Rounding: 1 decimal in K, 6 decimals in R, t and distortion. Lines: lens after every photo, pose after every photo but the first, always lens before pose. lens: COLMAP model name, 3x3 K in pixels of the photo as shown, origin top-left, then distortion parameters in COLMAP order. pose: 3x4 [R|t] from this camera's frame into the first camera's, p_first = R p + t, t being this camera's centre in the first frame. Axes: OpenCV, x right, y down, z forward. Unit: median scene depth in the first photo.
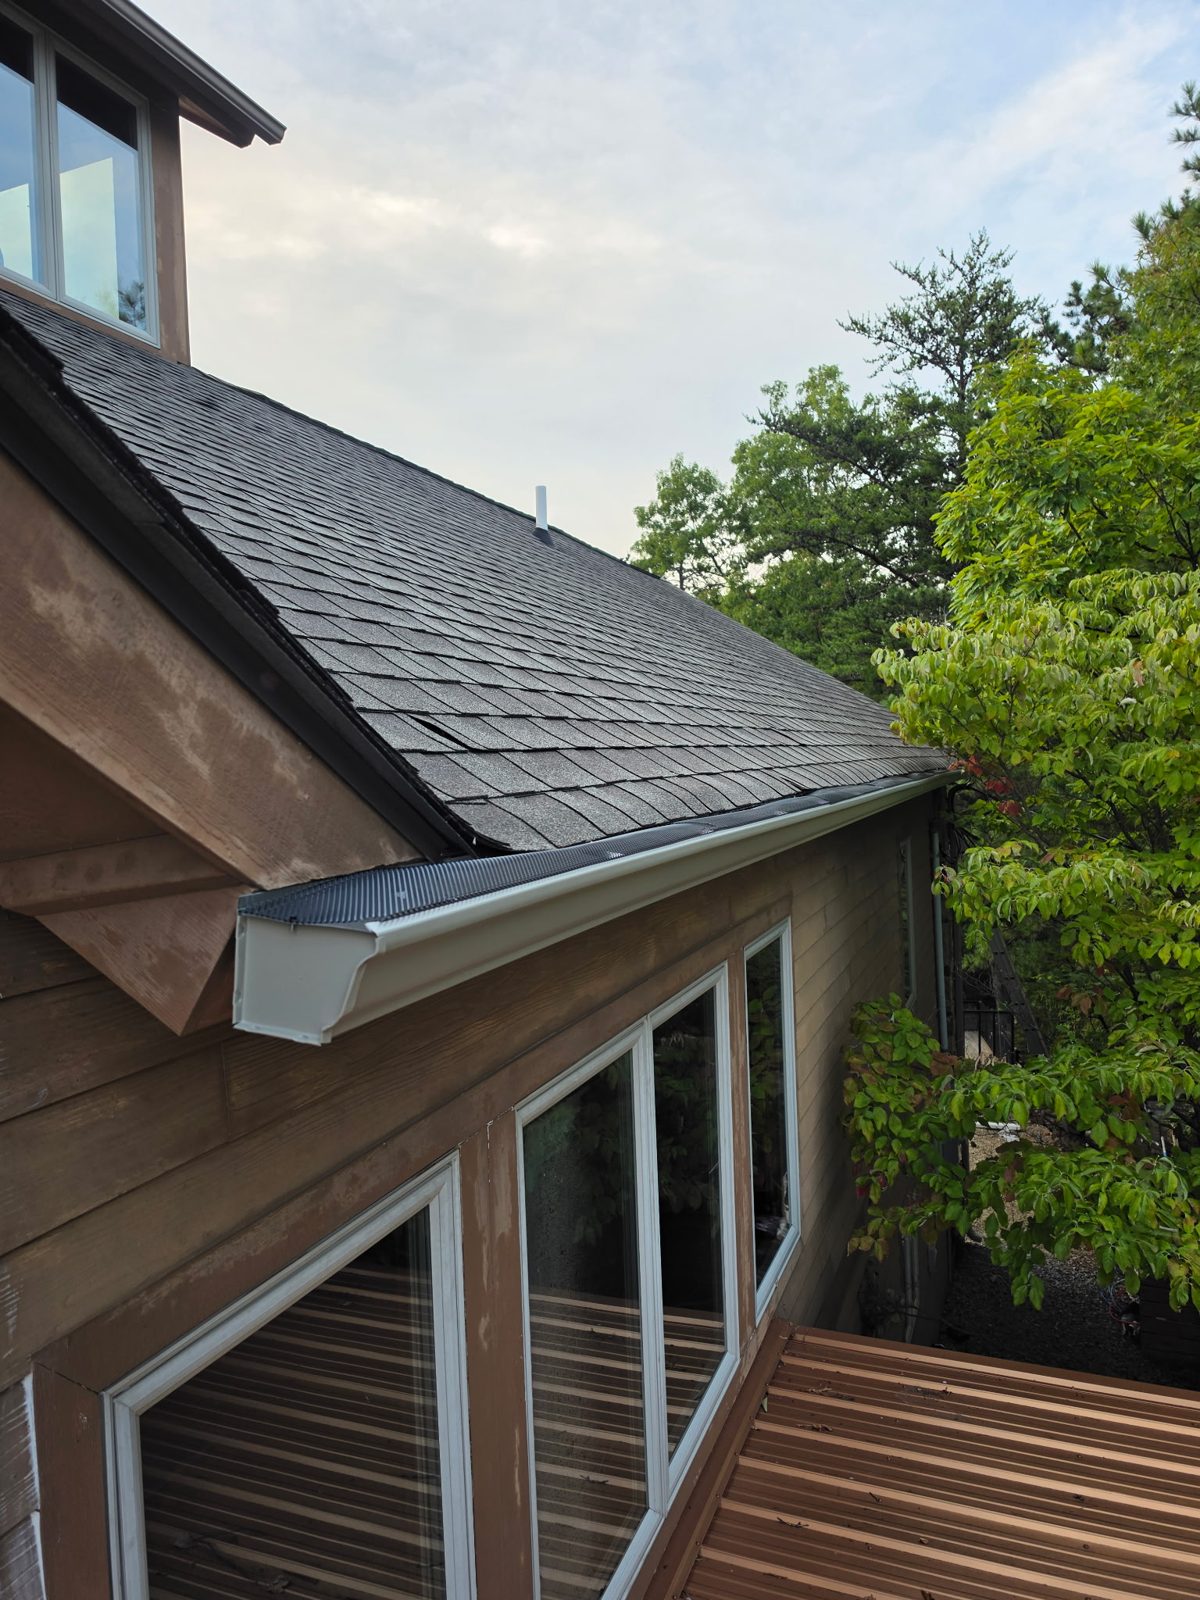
lens RADIAL K [[1091.1, 0, 600.7], [0, 1091.1, 822.1], [0, 0, 1]] dist [0.086684, -0.113894]
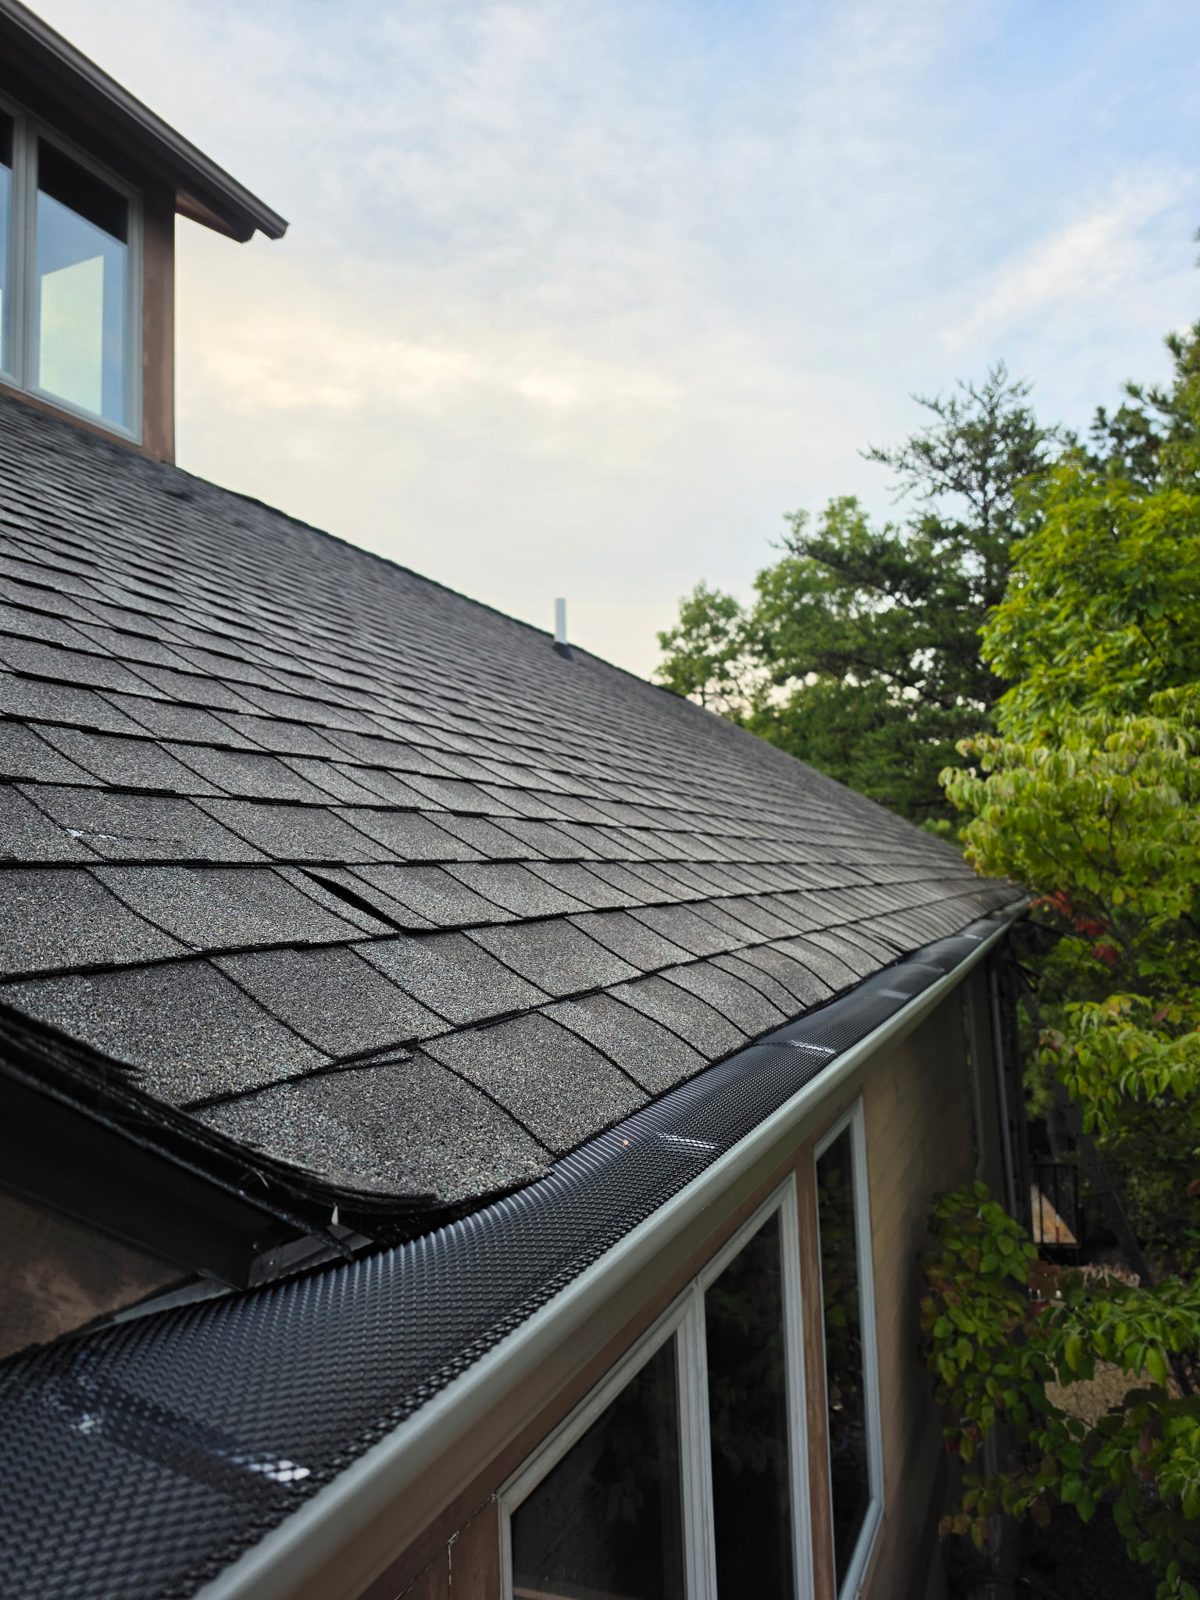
lens RADIAL K [[1091.1, 0, 600.7], [0, 1091.1, 822.1], [0, 0, 1]] dist [0.086684, -0.113894]
pose [[0.999804, -0.002348, -0.019682, -0.002050], [0.000134, 0.993736, -0.111754, -0.014123], [0.019821, 0.111730, 0.993541, 0.105819]]
